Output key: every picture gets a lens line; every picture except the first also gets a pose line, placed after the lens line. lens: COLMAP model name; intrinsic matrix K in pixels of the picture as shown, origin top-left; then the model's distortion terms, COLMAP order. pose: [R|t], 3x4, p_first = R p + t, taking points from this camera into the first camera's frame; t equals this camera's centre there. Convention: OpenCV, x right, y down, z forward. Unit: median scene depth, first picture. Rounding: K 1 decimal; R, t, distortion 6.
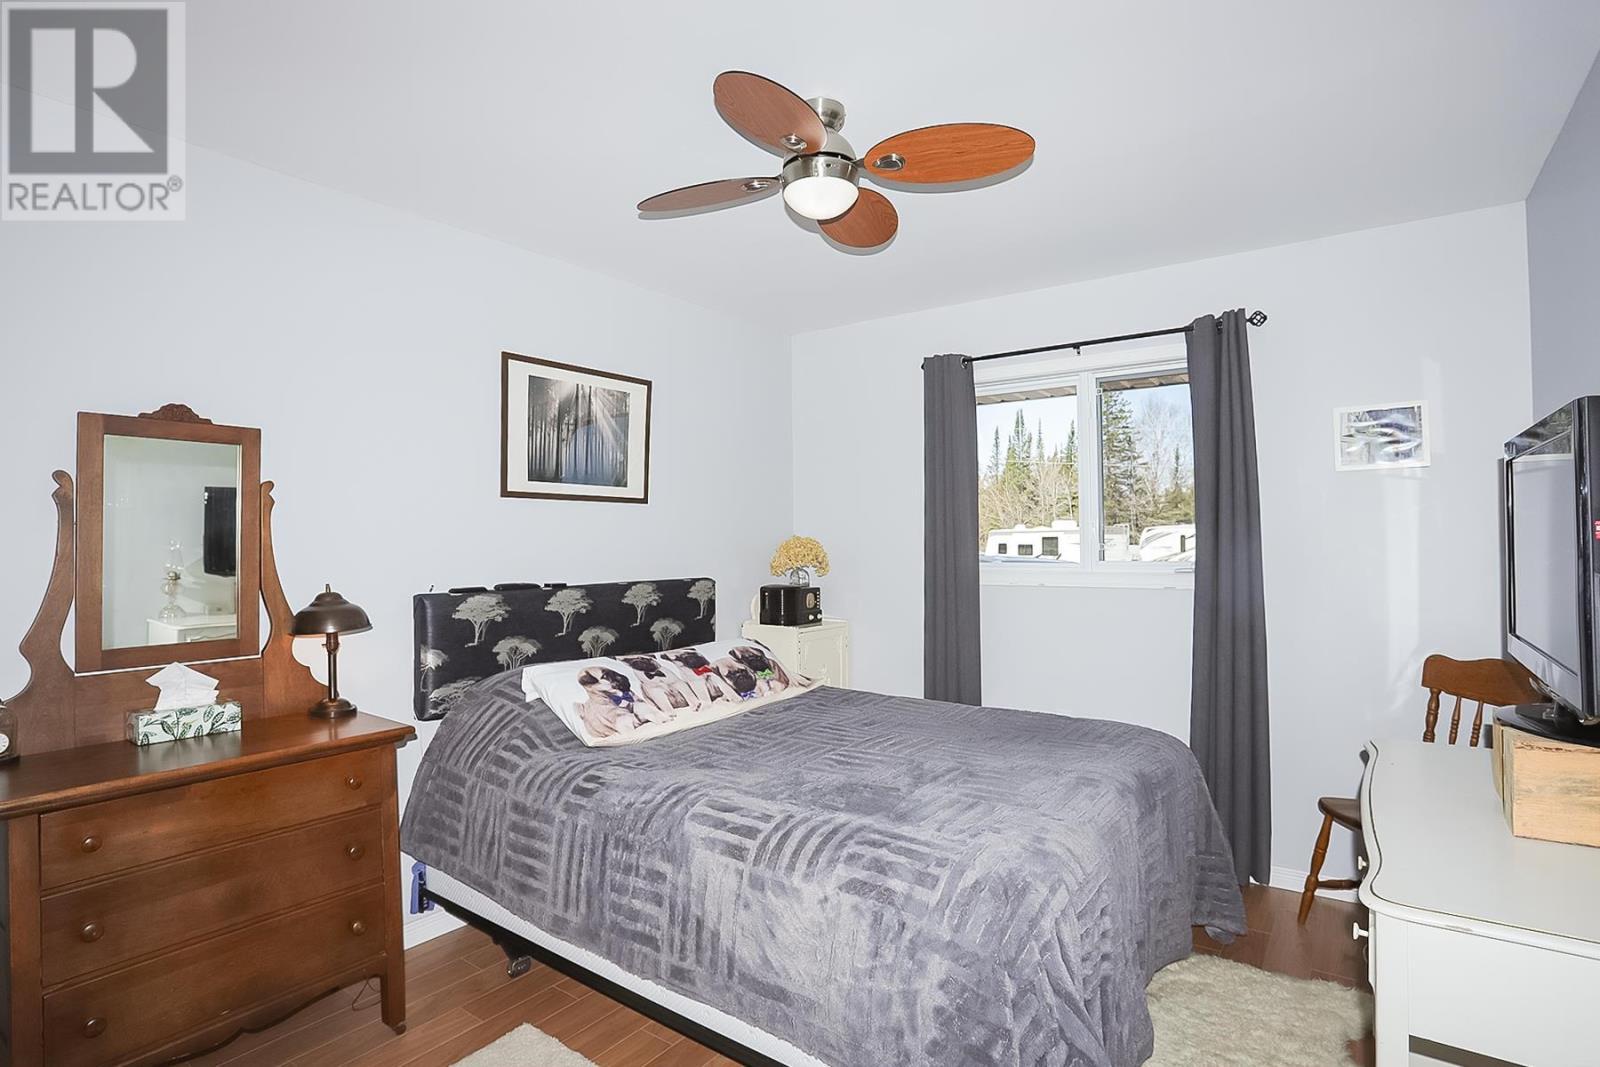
lens RADIAL K [[839.3, 0, 800.0], [0, 839.3, 533.5], [0, 0, 1]] dist [-0.003877, 0.000604]
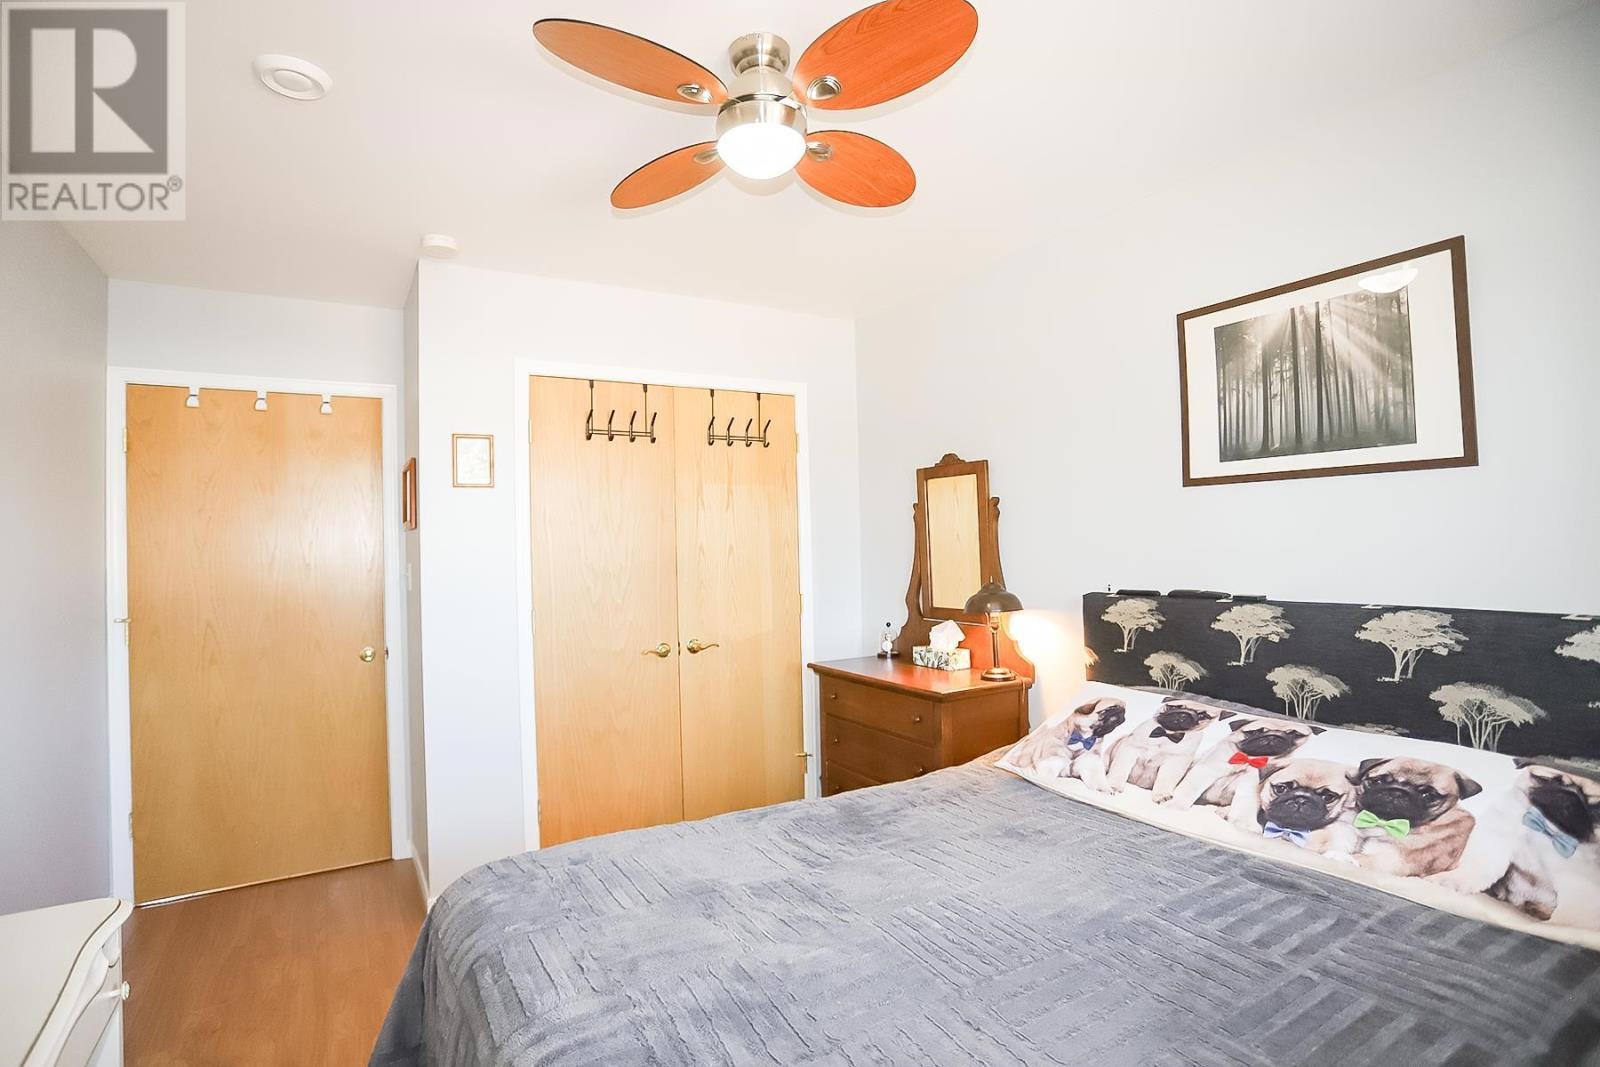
lens RADIAL K [[839.3, 0, 800.0], [0, 839.3, 533.5], [0, 0, 1]] dist [-0.003877, 0.000604]
pose [[-0.394282, -0.009490, -0.918940, 0.543012], [0.019609, 0.999632, -0.018737, 0.011100], [0.918780, -0.025408, -0.393951, 0.929076]]
